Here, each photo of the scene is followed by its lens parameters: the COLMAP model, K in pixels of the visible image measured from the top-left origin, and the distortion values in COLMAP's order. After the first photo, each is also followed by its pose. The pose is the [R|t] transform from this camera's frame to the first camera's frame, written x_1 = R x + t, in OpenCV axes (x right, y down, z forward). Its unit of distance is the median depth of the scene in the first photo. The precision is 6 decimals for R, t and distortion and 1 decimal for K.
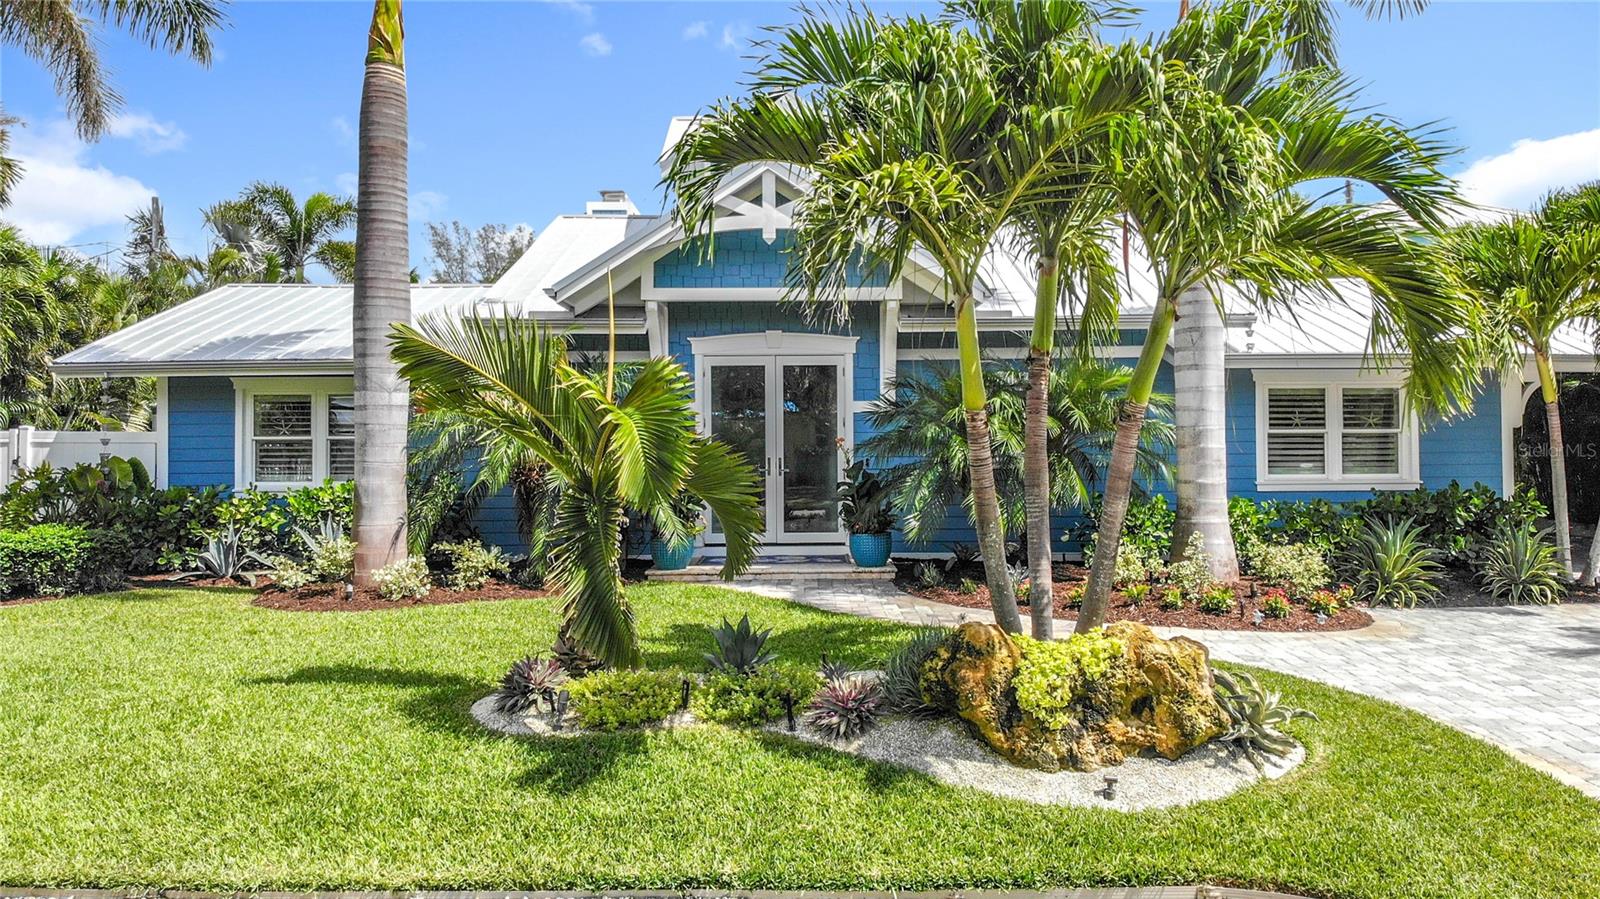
lens RADIAL K [[1198.1, 0, 804.4], [0, 1198.1, 426.4], [0, 0, 1]] dist [0.118903, -0.265908]
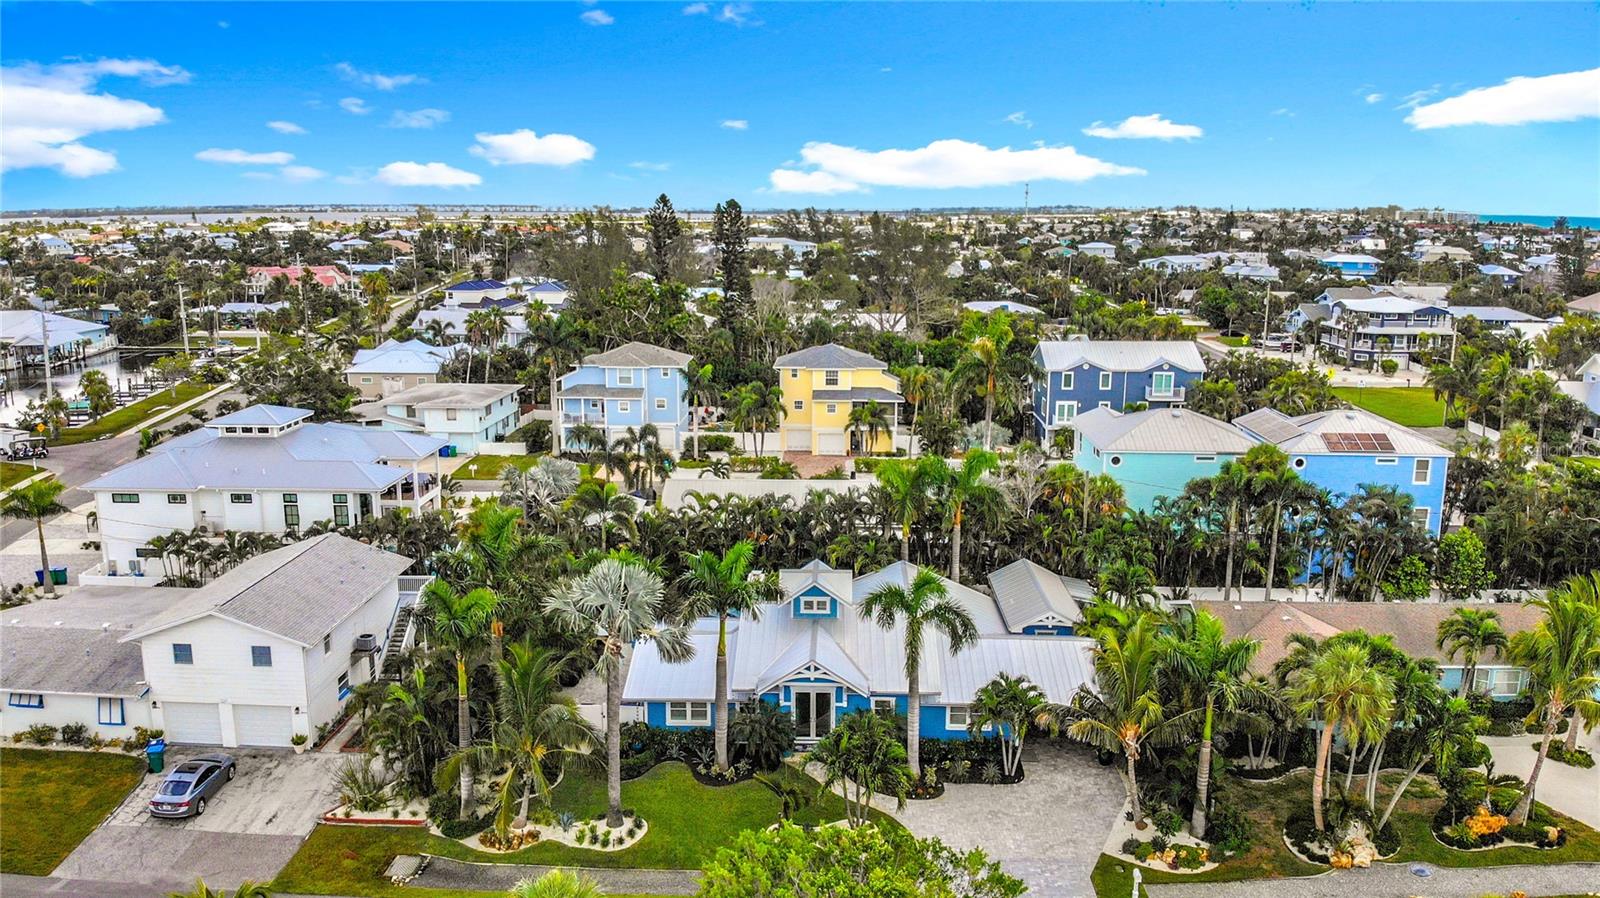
lens RADIAL K [[1223.7, 0, 800.0], [0, 1223.7, 449.0], [0, 0, 1]] dist [0.117220, -0.393877]
pose [[0.999389, 0.014867, -0.031635, 0.050916], [-0.007583, 0.975697, 0.218994, -1.977303], [0.034122, -0.218620, 0.975213, -3.055036]]
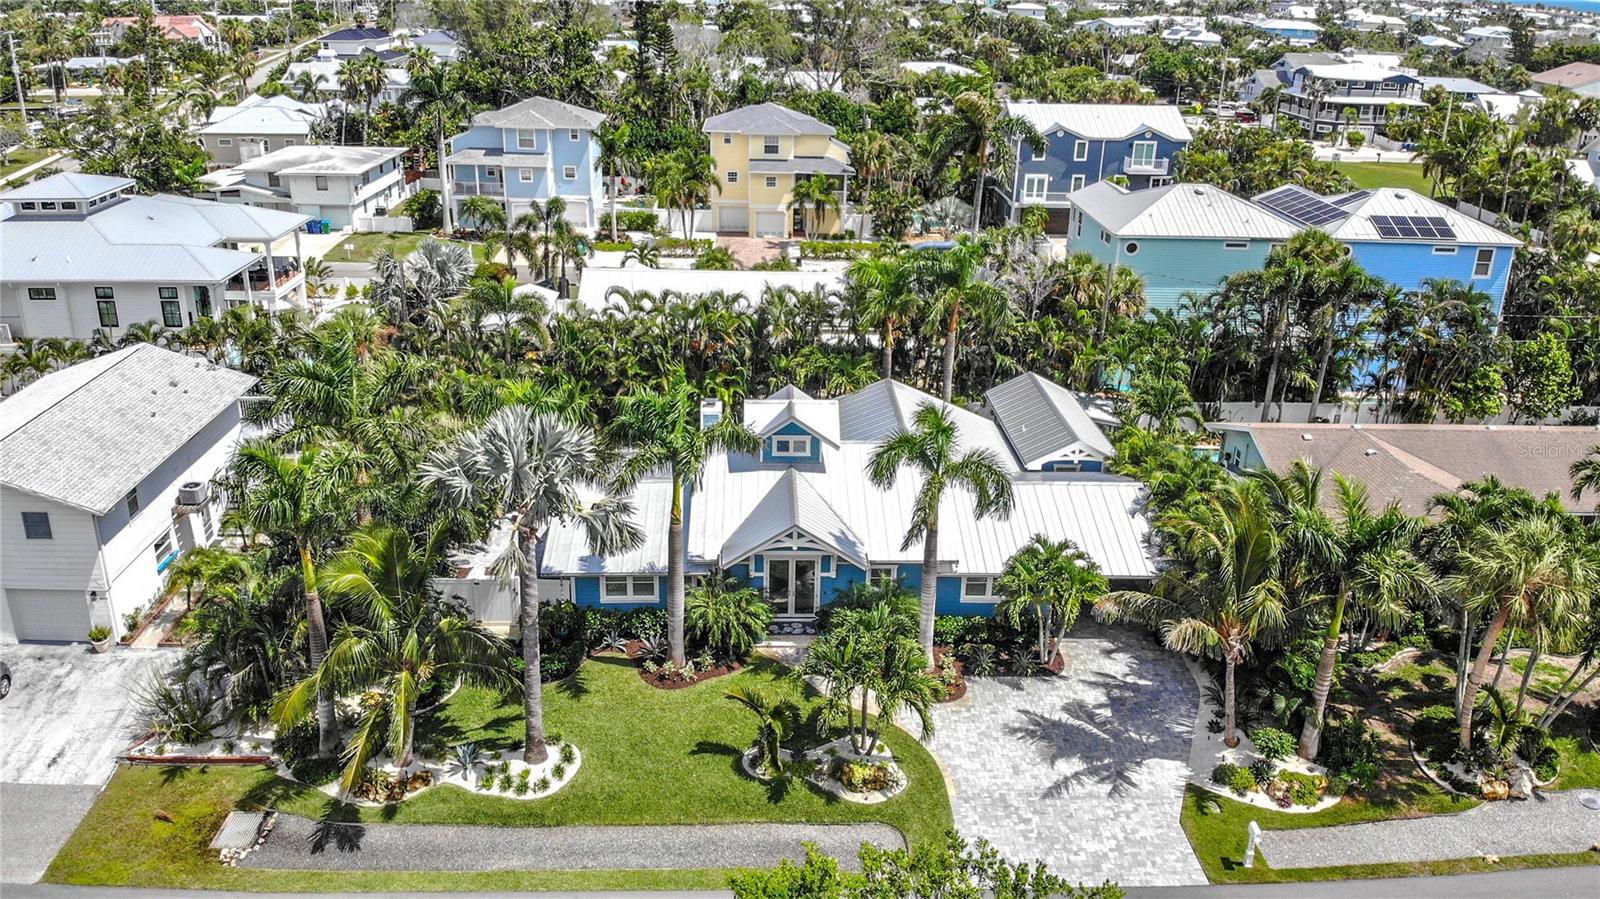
lens RADIAL K [[1197.8, 0, 800.5], [0, 1197.8, 435.3], [0, 0, 1]] dist [0.115863, -0.282235]
pose [[0.998822, 0.013021, 0.046752, -0.175622], [-0.030018, 0.922707, 0.384332, -1.739858], [-0.038134, -0.385283, 0.922010, -1.803381]]
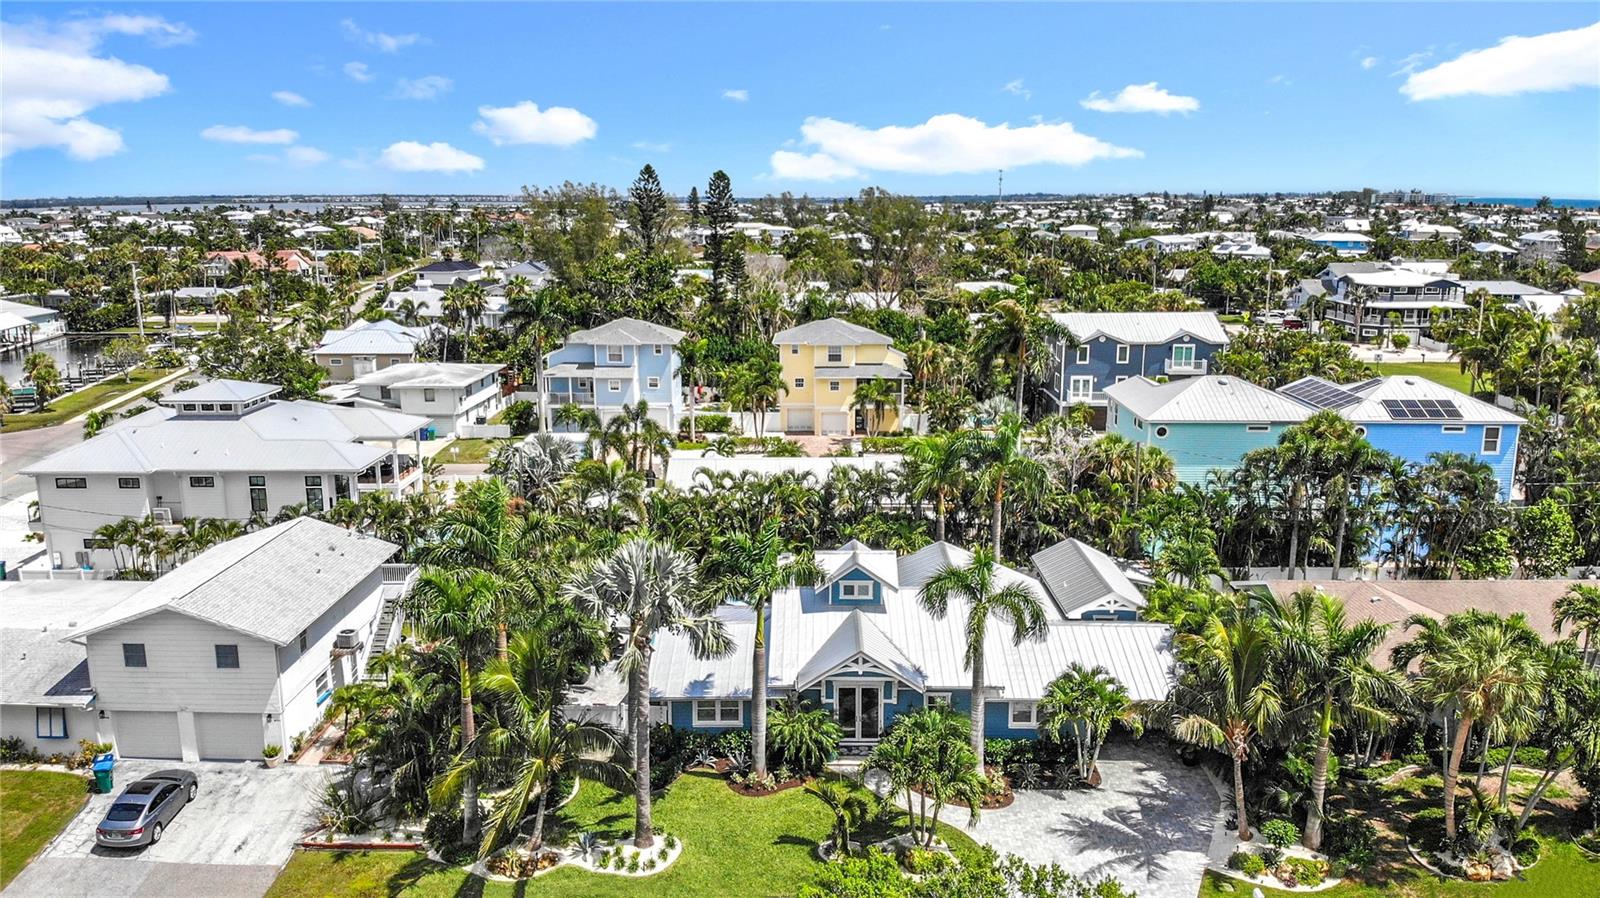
lens RADIAL K [[1225.7, 0, 800.0], [0, 1225.7, 449.0], [0, 0, 1]] dist [0.131672, -0.334949]
pose [[0.999951, 0.005684, -0.008100, -0.199695], [-0.003710, 0.974214, 0.225595, -1.774014], [0.009173, -0.225554, 0.974187, -2.567434]]
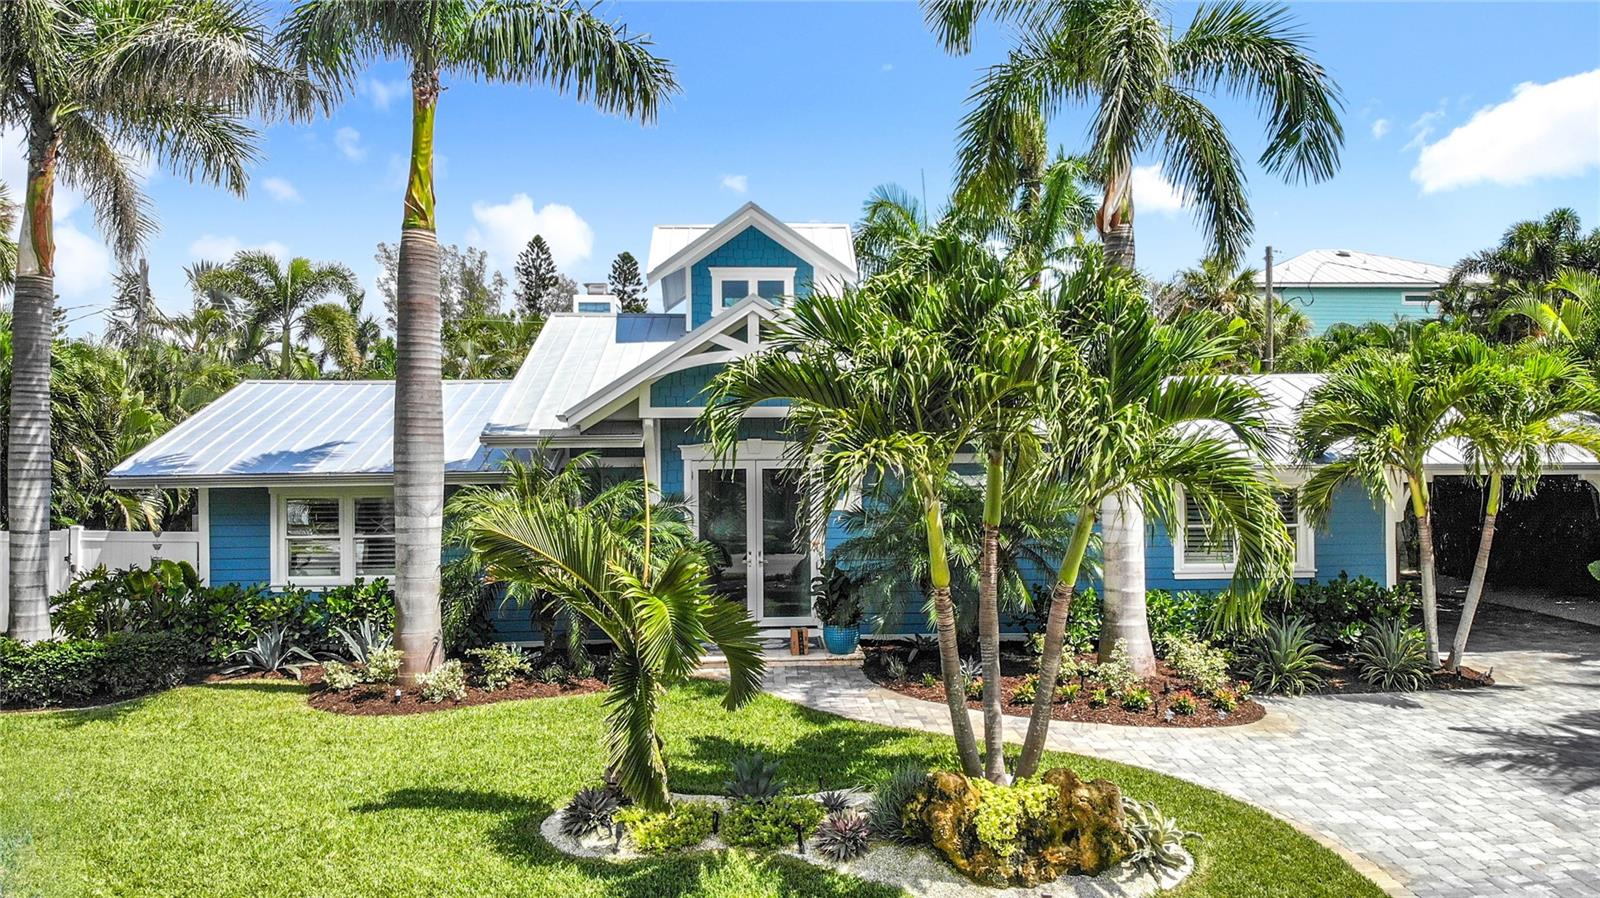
lens RADIAL K [[1182.2, 0, 800.0], [0, 1182.2, 449.0], [0, 0, 1]] dist [0.134124, -0.338826]
pose [[0.999168, -0.002709, 0.040696, -0.035172], [0.002137, 0.999898, 0.014097, -0.109090], [-0.040730, -0.013998, 0.999072, -0.147593]]
